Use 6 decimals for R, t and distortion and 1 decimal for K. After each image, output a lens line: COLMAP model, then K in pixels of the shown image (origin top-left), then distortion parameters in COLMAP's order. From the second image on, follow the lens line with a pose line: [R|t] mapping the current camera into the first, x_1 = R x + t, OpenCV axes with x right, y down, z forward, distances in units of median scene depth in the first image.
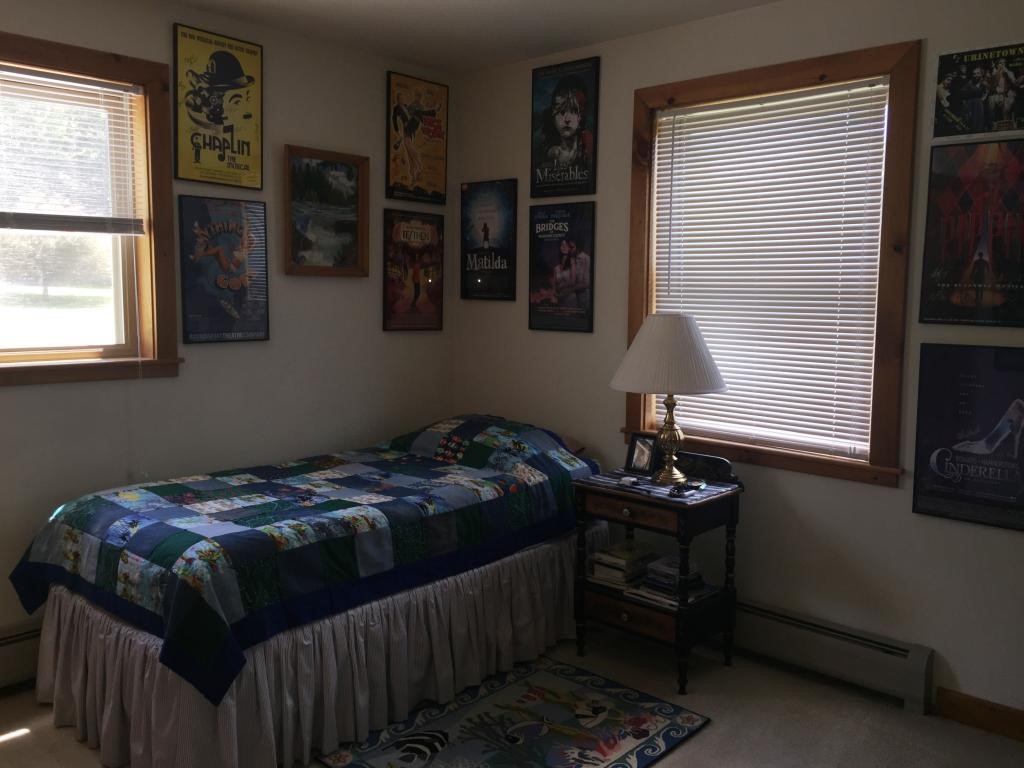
lens RADIAL K [[883.5, 0, 514.2], [0, 883.5, 383.1], [0, 0, 1]] dist [0.081529, -0.106445]
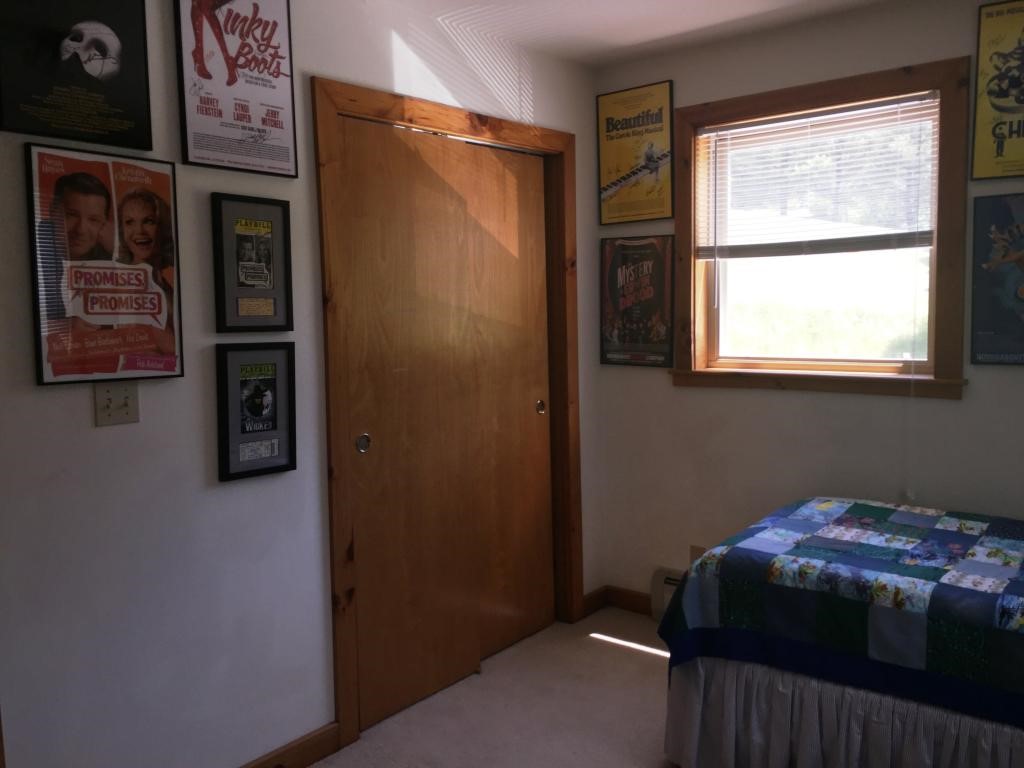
lens RADIAL K [[883.5, 0, 513.9], [0, 883.5, 384.3], [0, 0, 1]] dist [0.081529, -0.106445]
pose [[0.065127, 0.082271, -0.994480, 0.506460], [-0.083284, 0.993567, 0.076741, -0.056321], [0.994395, 0.077826, 0.071560, 0.498201]]
